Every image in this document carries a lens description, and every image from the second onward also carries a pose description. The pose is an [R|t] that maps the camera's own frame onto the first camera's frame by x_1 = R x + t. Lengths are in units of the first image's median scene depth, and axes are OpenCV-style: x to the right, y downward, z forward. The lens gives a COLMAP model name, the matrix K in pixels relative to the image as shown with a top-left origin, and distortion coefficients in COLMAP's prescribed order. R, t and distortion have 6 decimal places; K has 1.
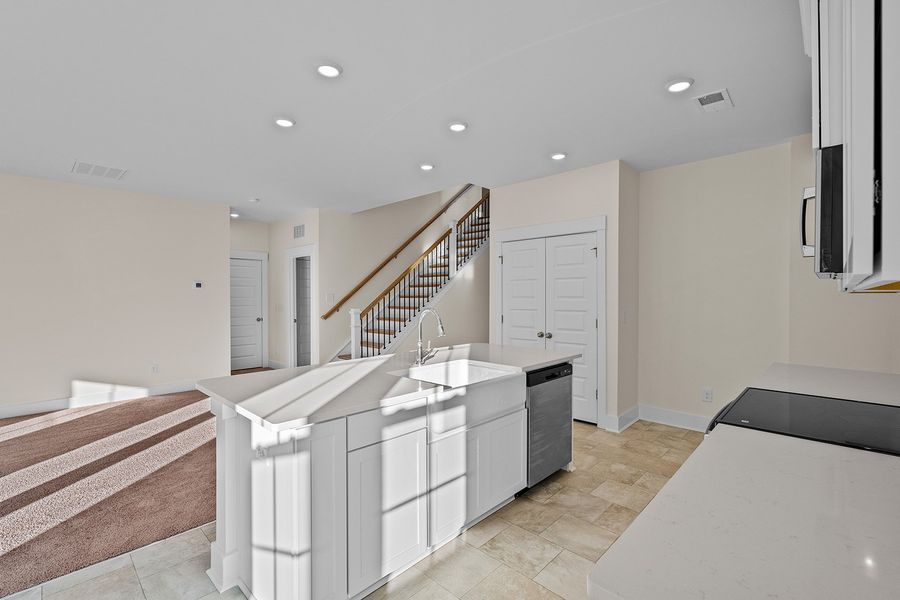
lens RADIAL K [[407.9, 0, 454.1], [0, 407.9, 298.8], [0, 0, 1]] dist [-0.001357, 0.000037]
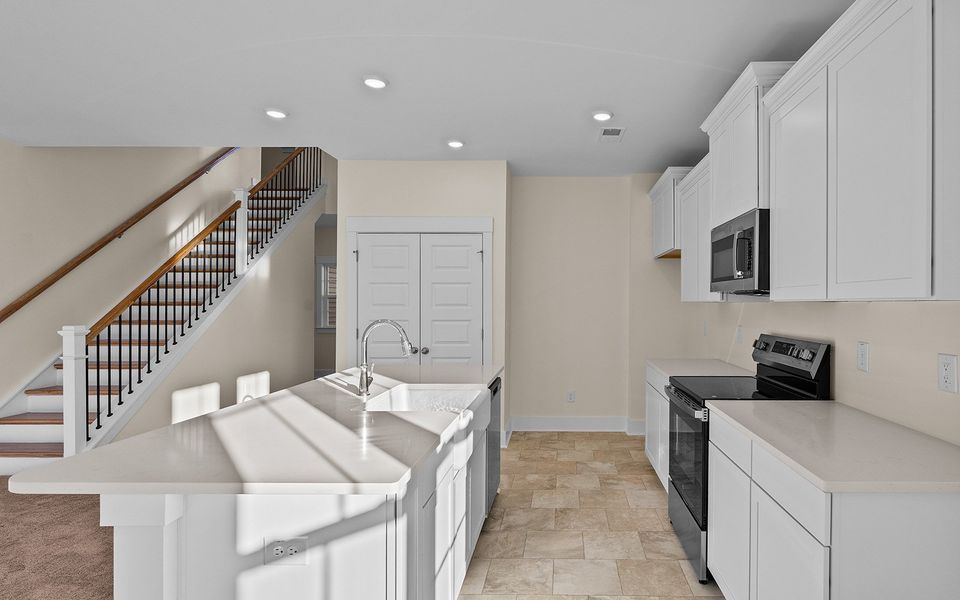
lens RADIAL K [[582.9, 0, 475.2], [0, 582.9, 302.0], [0, 0, 1]] dist [0.001276, -0.000719]
pose [[0.698815, 0.002794, 0.715297, -0.504491], [0.002227, 0.999979, -0.006082, -0.002240], [-0.715299, 0.005843, 0.698795, 0.081224]]
